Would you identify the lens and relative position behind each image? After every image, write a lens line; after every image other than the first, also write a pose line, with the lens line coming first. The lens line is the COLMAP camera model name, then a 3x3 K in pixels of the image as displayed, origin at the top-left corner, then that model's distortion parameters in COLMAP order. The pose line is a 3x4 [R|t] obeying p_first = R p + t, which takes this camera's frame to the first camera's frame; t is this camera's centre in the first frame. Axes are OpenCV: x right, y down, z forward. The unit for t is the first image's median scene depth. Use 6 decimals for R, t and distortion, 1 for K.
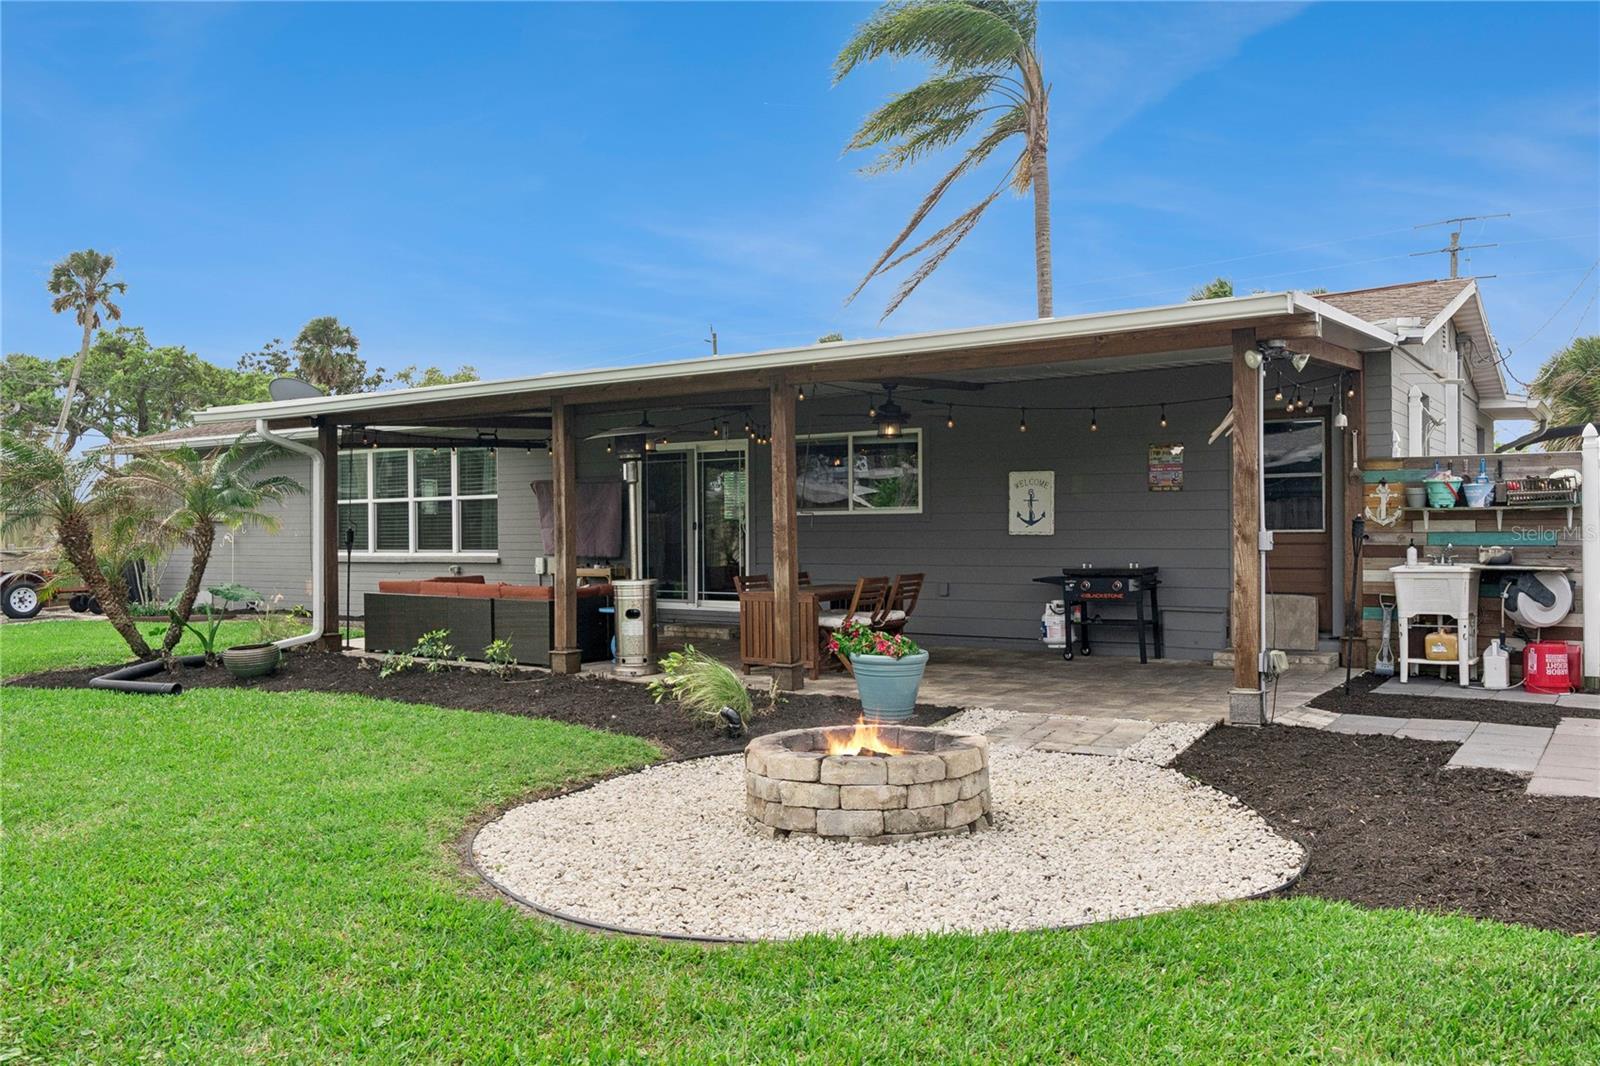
lens RADIAL K [[1229.3, 0, 800.5], [0, 1229.3, 522.8], [0, 0, 1]] dist [-0.008891, 0.000878]
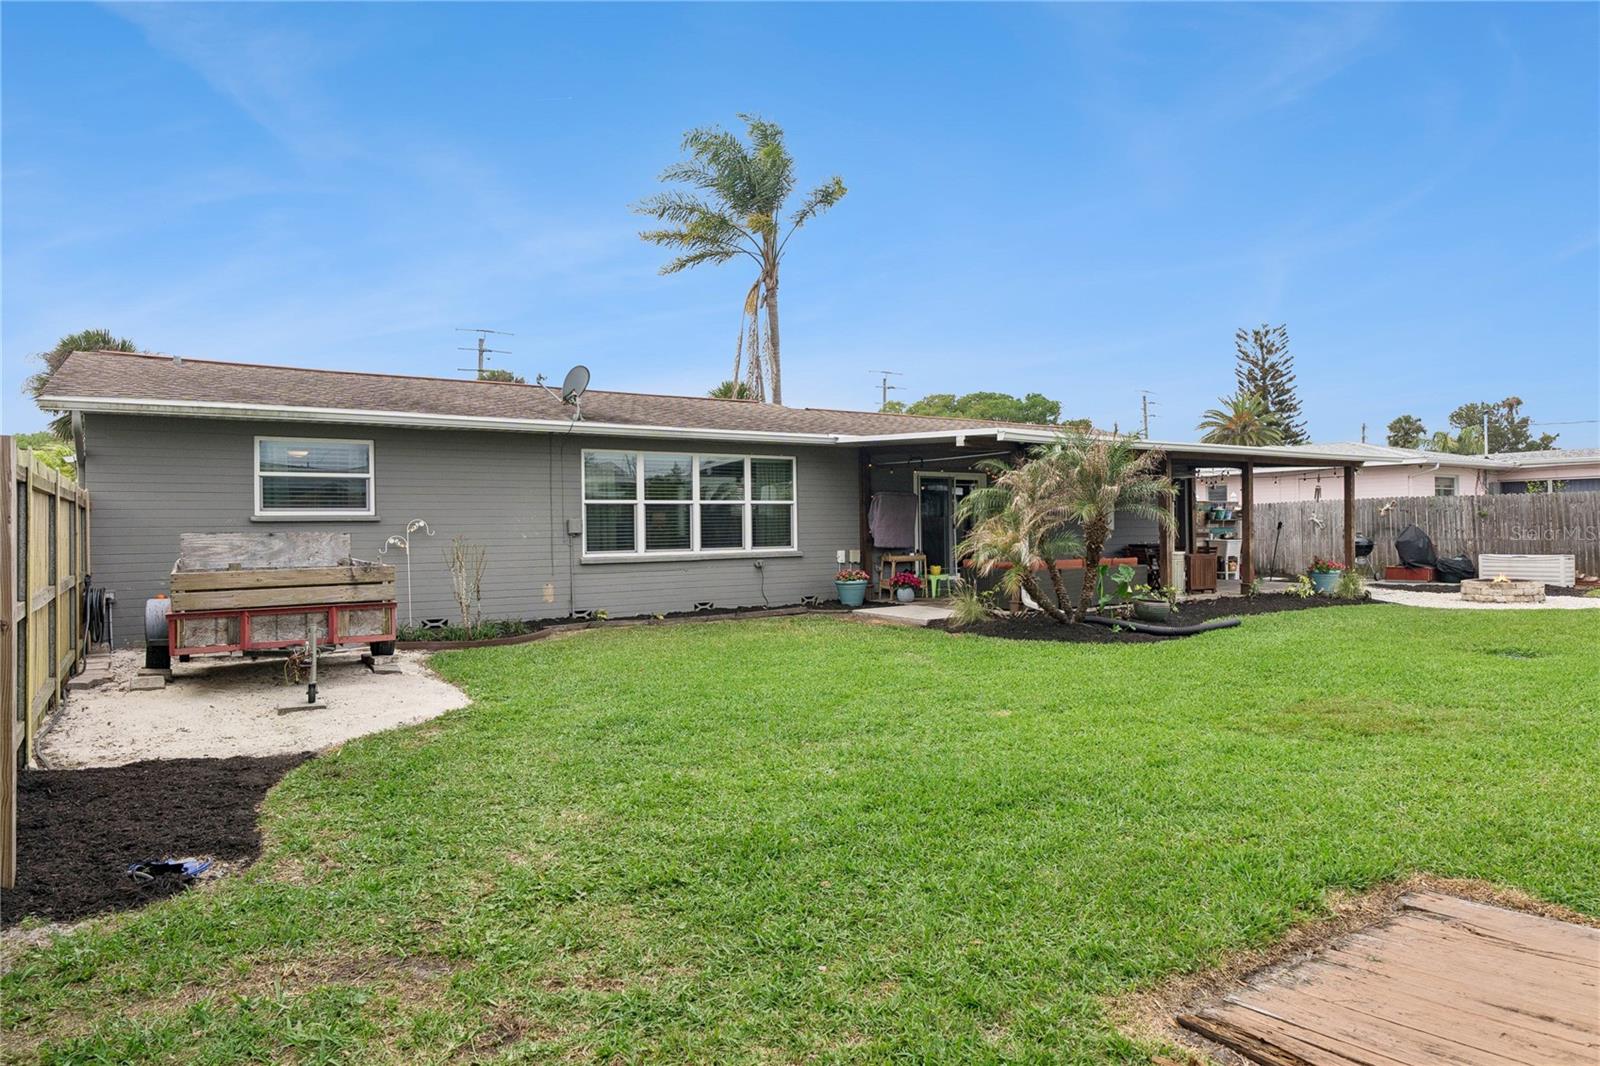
lens RADIAL K [[943.4, 0, 803.1], [0, 943.4, 530.3], [0, 0, 1]] dist [-0.005381, -0.000282]
pose [[0.372361, 0.003644, 0.928081, -1.536889], [0.006060, 0.999961, -0.006357, 0.017274], [-0.928068, 0.007991, 0.372325, 0.884247]]
